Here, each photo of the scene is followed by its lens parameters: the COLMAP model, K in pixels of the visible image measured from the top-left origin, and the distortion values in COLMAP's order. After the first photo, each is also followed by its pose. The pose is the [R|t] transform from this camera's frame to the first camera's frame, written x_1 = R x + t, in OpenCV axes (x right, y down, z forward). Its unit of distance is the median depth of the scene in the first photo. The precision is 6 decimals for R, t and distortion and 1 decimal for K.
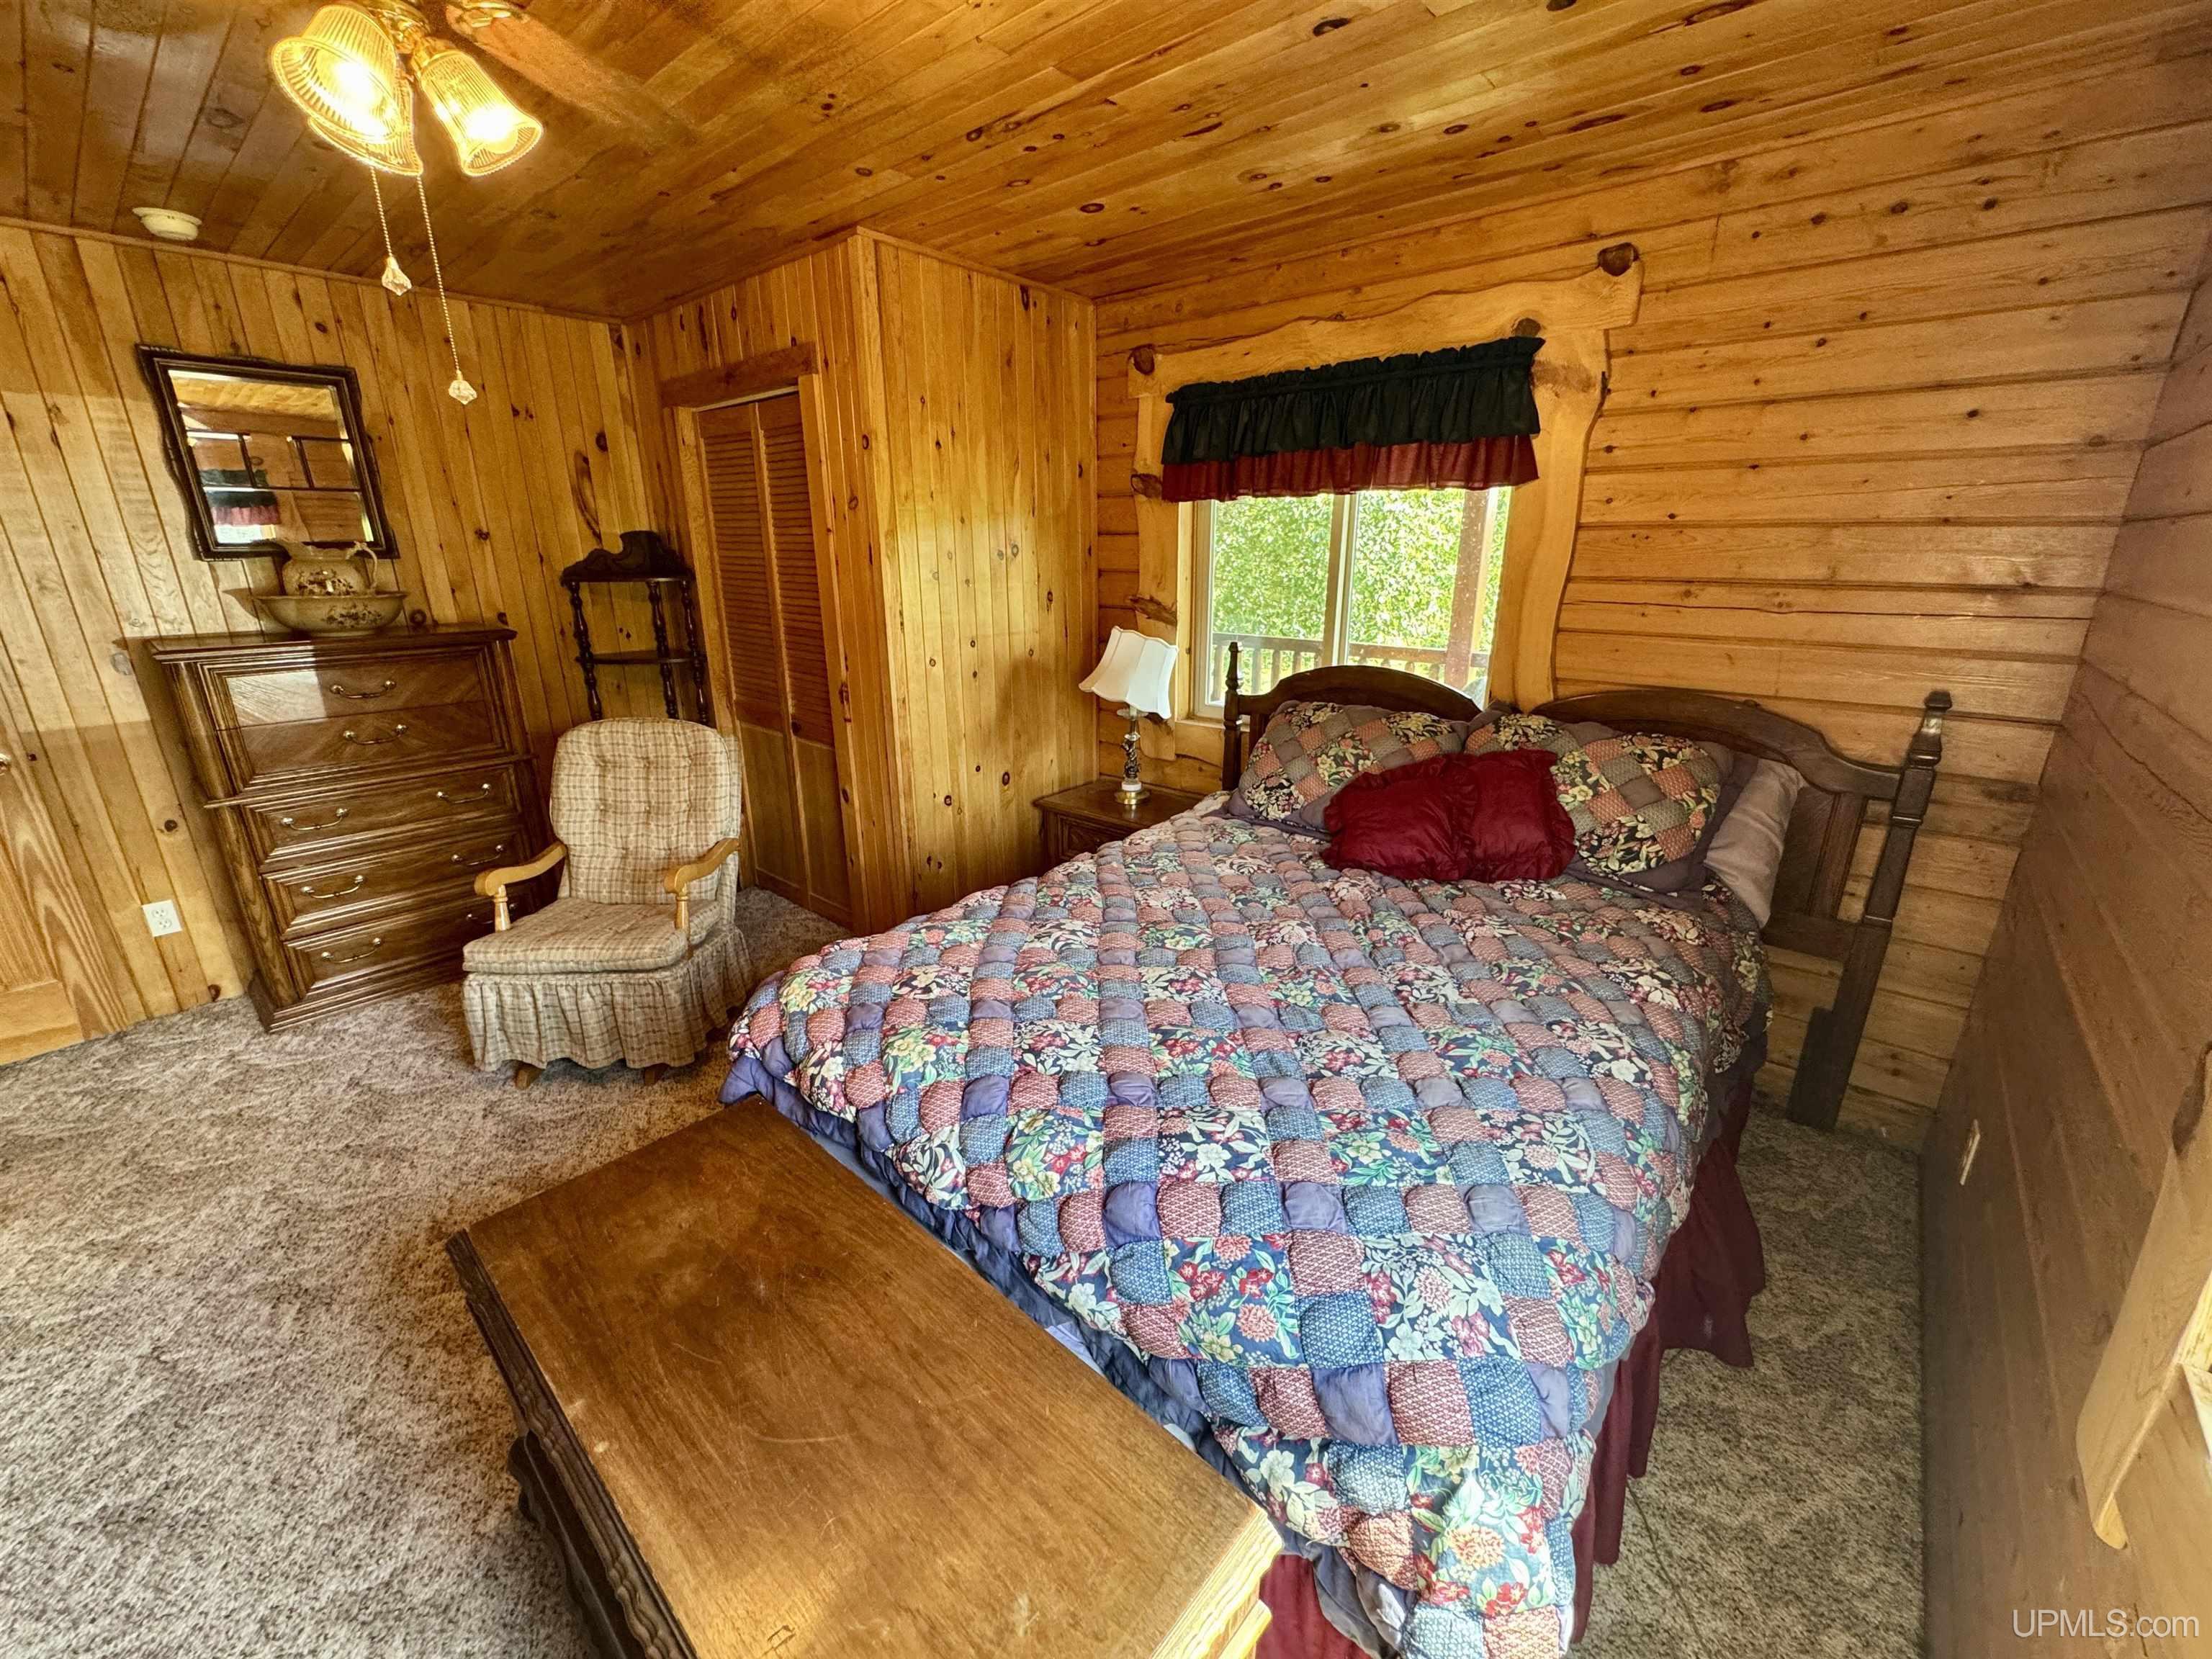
lens RADIAL K [[887.8, 0, 1106.0], [0, 887.8, 829.5], [0, 0, 1]] dist [-0.002667, -0.000229]
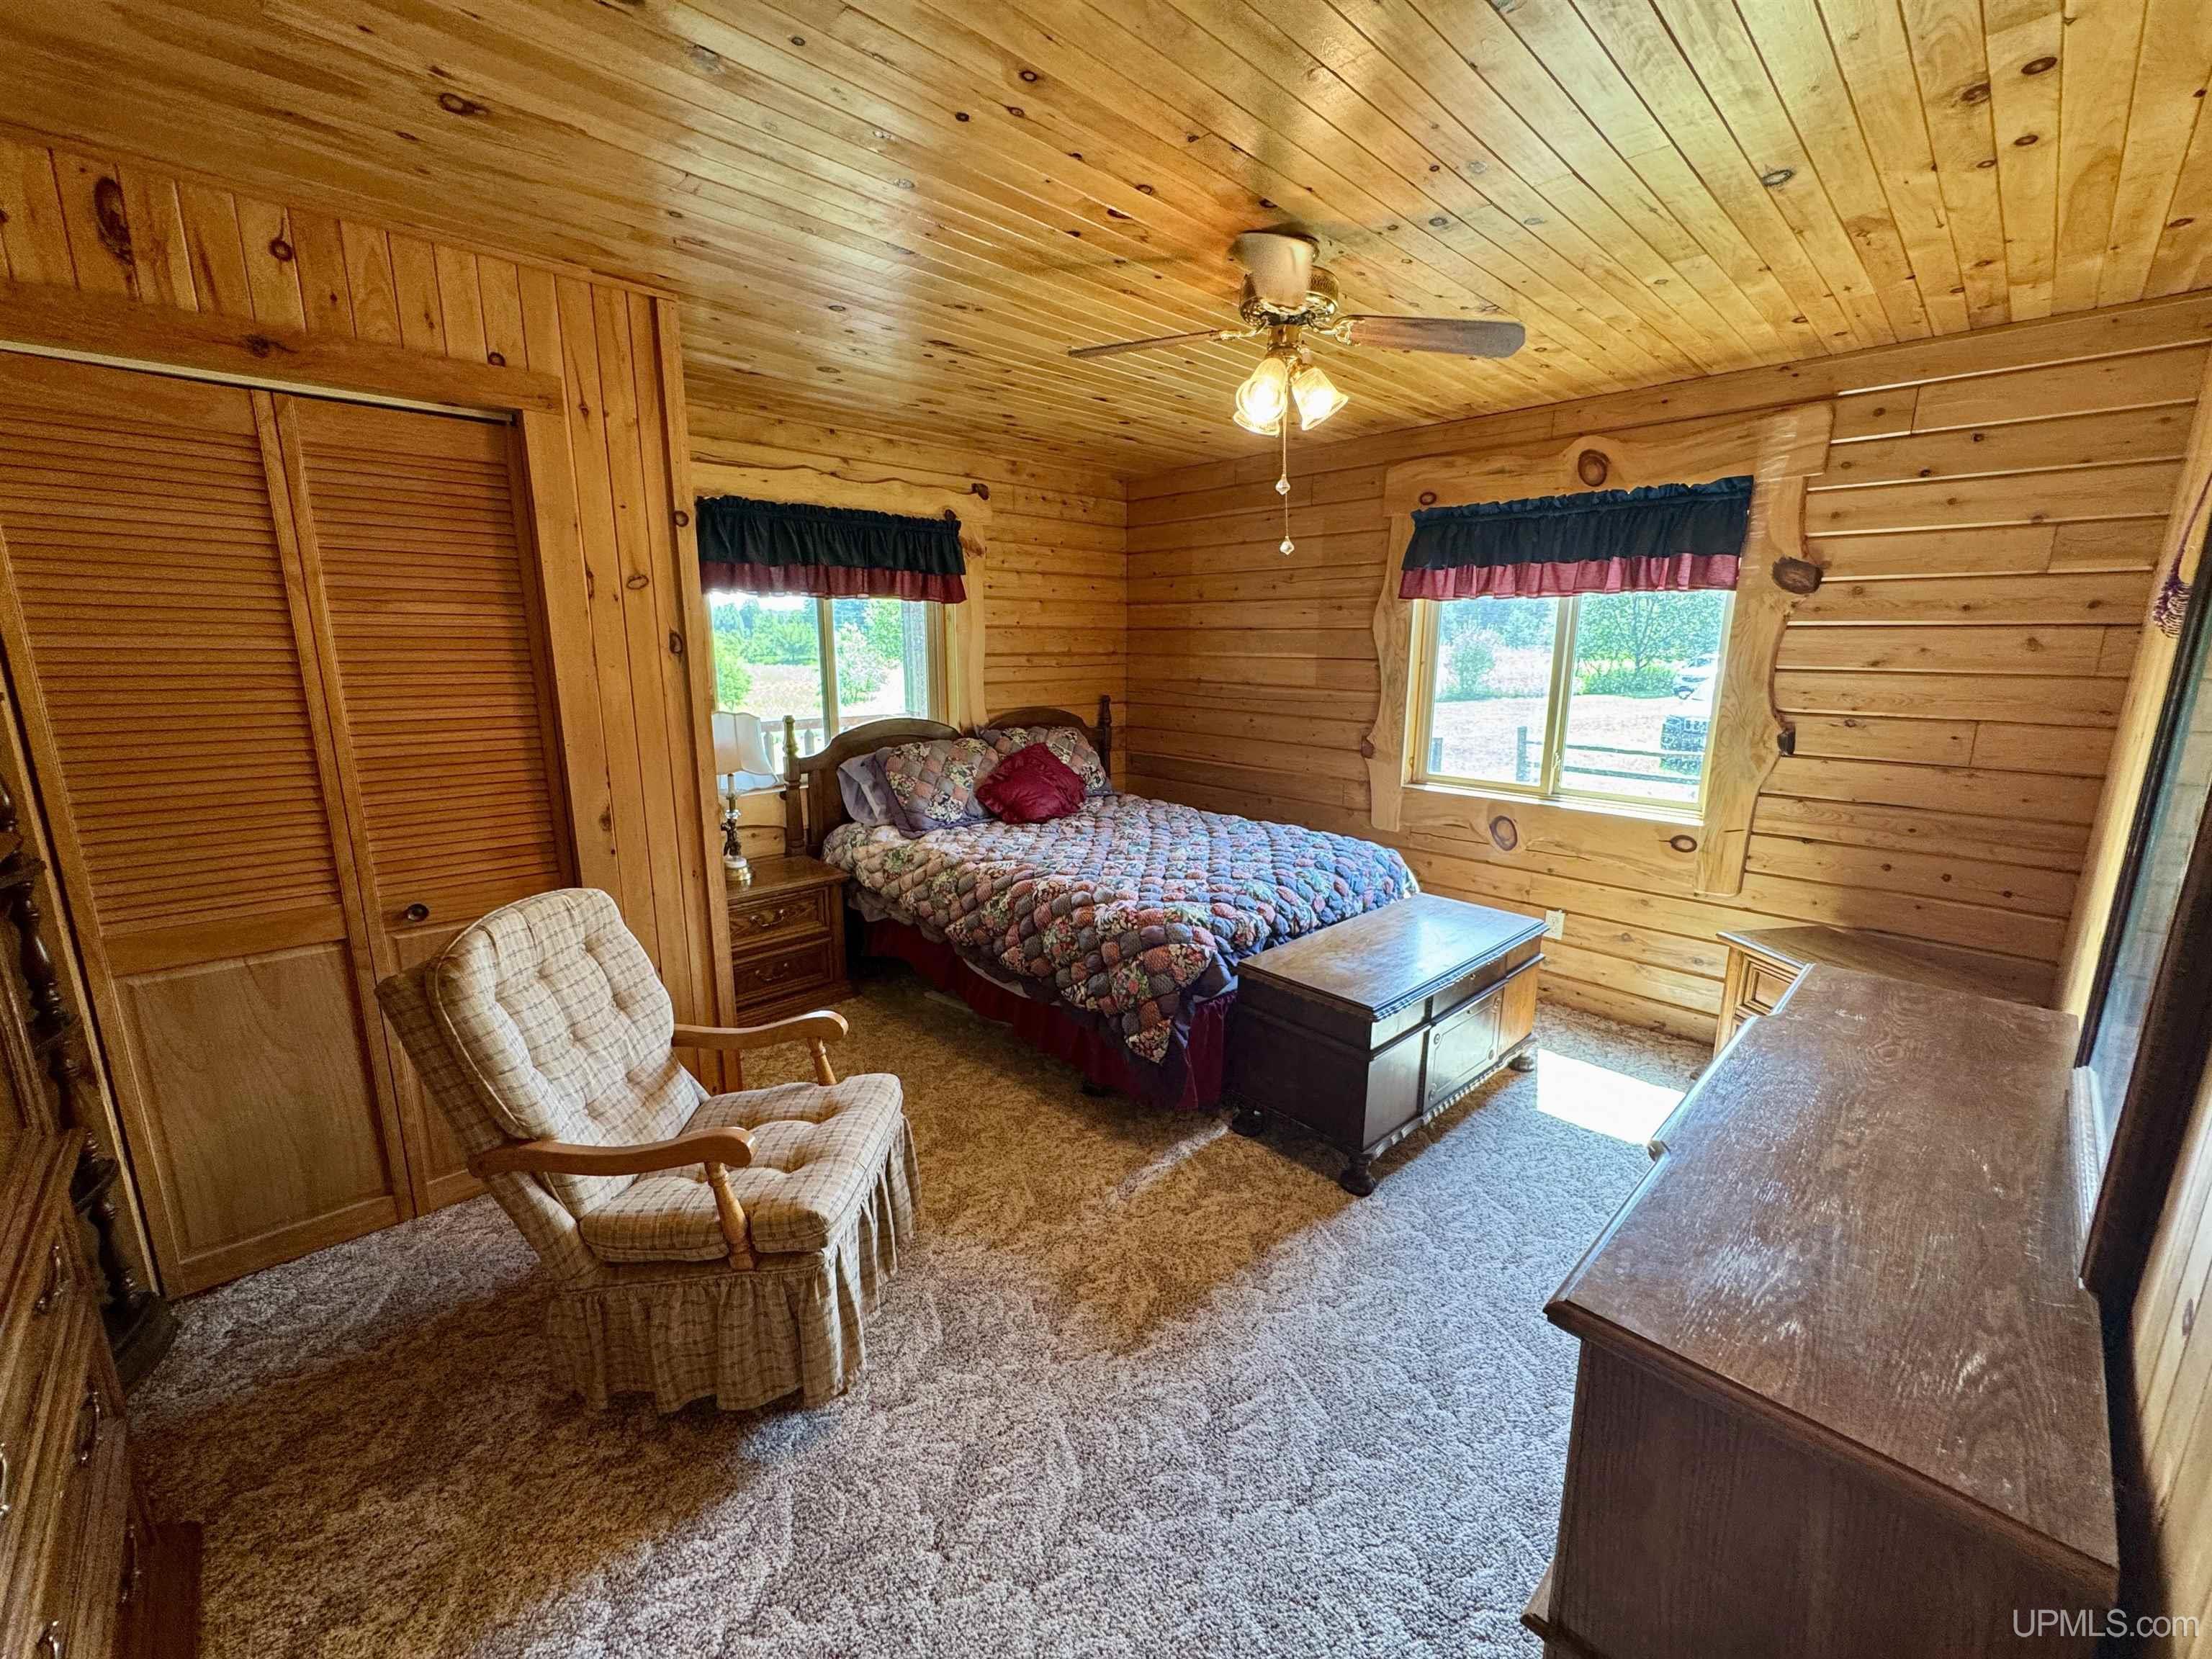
lens RADIAL K [[887.8, 0, 1106.0], [0, 887.8, 829.5], [0, 0, 1]] dist [-0.002667, -0.000229]
pose [[0.084219, -0.203924, 0.975357, -1.228024], [0.300357, 0.938504, 0.170284, -0.174768], [-0.950101, 0.278614, 0.140290, 0.585413]]
